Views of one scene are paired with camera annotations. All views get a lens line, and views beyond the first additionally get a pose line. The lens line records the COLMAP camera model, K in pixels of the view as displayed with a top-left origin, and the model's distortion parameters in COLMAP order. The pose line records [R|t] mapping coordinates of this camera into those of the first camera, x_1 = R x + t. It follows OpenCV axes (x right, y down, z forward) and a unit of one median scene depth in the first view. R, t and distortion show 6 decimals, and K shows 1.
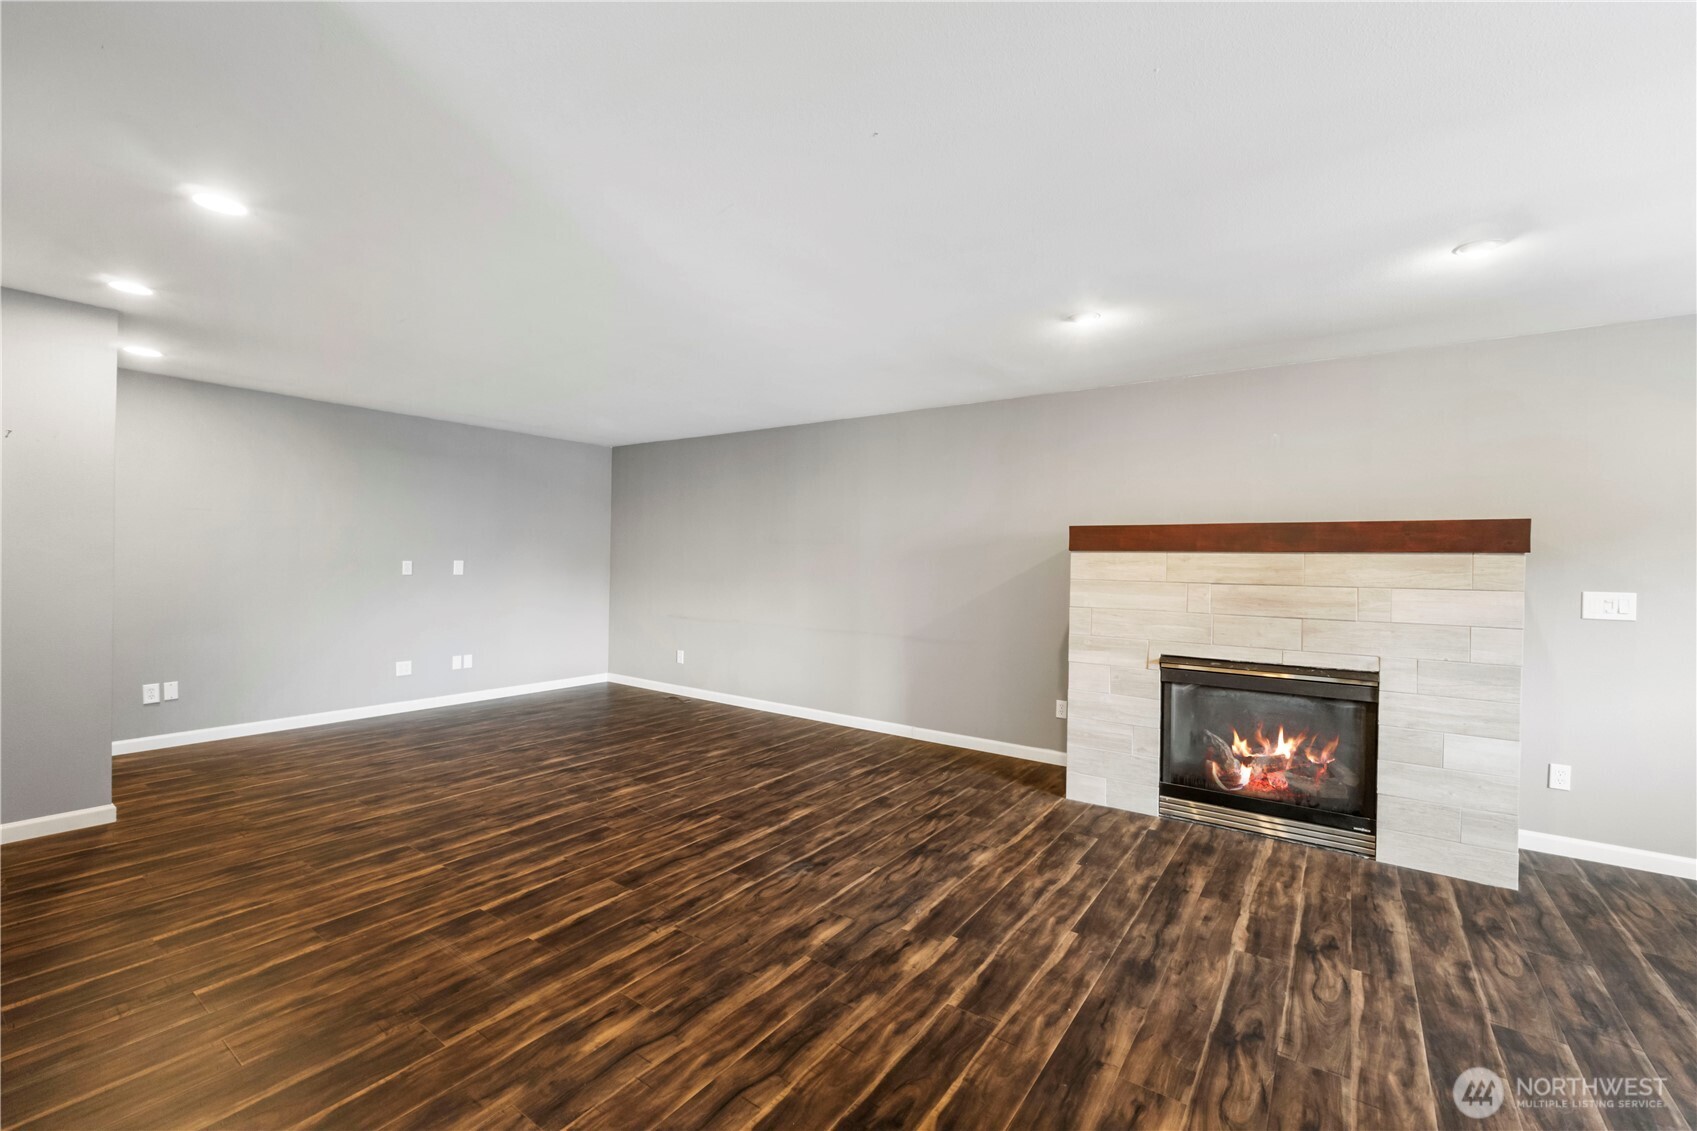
lens RADIAL K [[701.1, 0, 846.1], [0, 701.1, 547.9], [0, 0, 1]] dist [-0.011112, -0.000134]
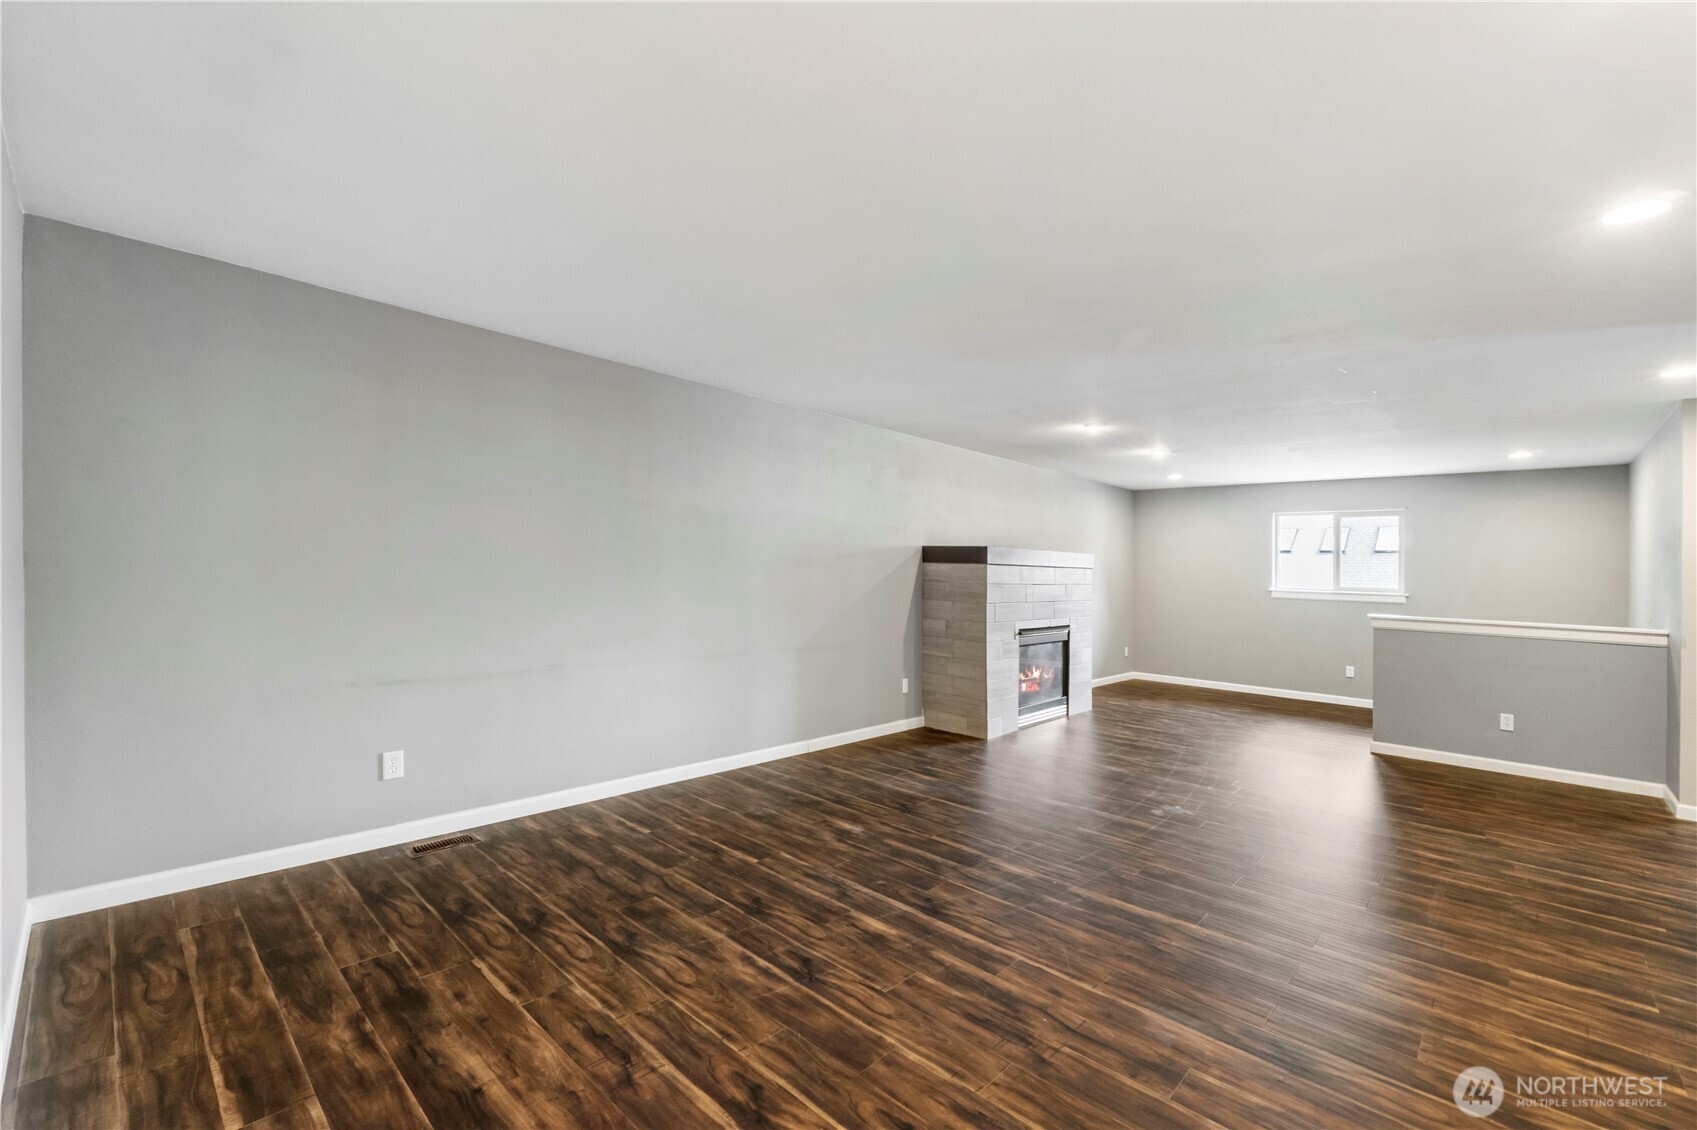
lens RADIAL K [[701.1, 0, 842.9], [0, 701.1, 576.4], [0, 0, 1]] dist [-0.011112, -0.000134]
pose [[0.162142, -0.023147, 0.986496, -1.042947], [-0.041104, 0.998699, 0.030190, -0.000350], [-0.985911, -0.045444, 0.160980, 1.005983]]
